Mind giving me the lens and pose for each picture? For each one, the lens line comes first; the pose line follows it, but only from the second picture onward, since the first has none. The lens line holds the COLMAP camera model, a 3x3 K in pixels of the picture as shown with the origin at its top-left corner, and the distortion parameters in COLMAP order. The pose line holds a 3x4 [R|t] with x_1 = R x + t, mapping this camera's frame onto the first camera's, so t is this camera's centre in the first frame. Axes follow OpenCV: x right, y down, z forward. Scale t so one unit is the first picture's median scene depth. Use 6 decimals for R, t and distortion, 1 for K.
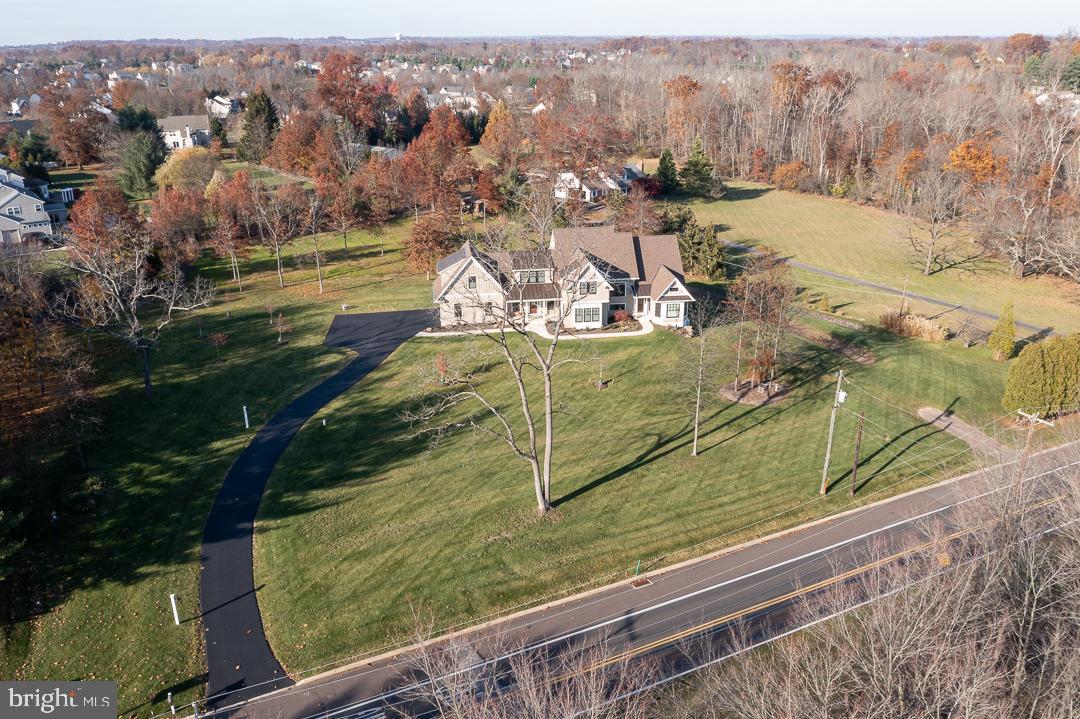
lens RADIAL K [[852.0, 0, 540.0], [0, 852.0, 359.5], [0, 0, 1]] dist [-0.017475, -0.000452]
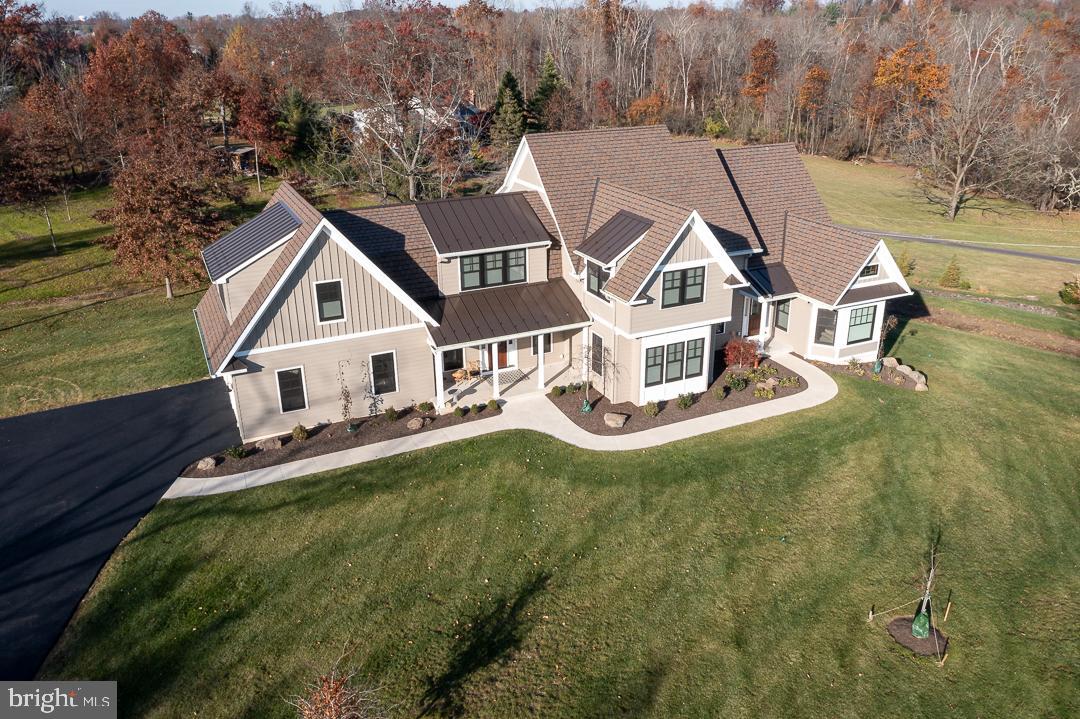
lens RADIAL K [[852.0, 0, 540.0], [0, 852.0, 359.5], [0, 0, 1]] dist [-0.017475, -0.000452]
pose [[0.952555, -0.114603, 0.281966, -0.097168], [0.110268, 0.993411, 0.031248, -0.069844], [-0.283689, 0.001326, 0.958916, 0.666119]]
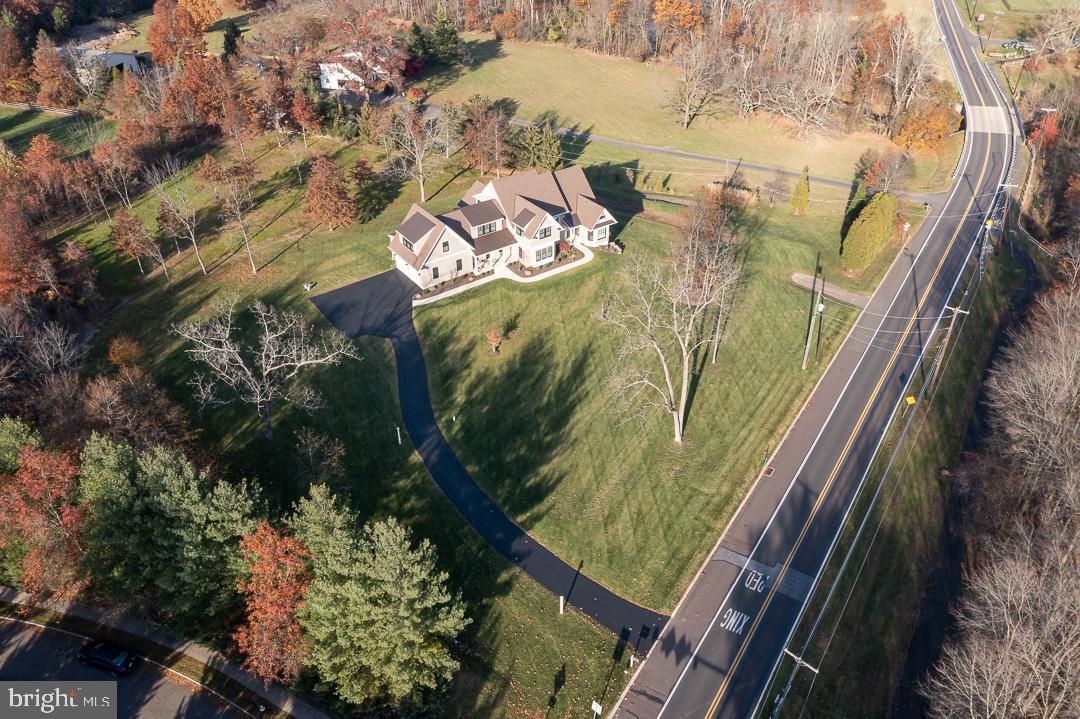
lens RADIAL K [[852.0, 0, 540.0], [0, 852.0, 359.5], [0, 0, 1]] dist [-0.017475, -0.000452]
pose [[0.882819, -0.268183, 0.385627, -0.443091], [0.168963, 0.947343, 0.272018, -0.233906], [-0.438271, -0.174985, 0.881645, -0.072690]]
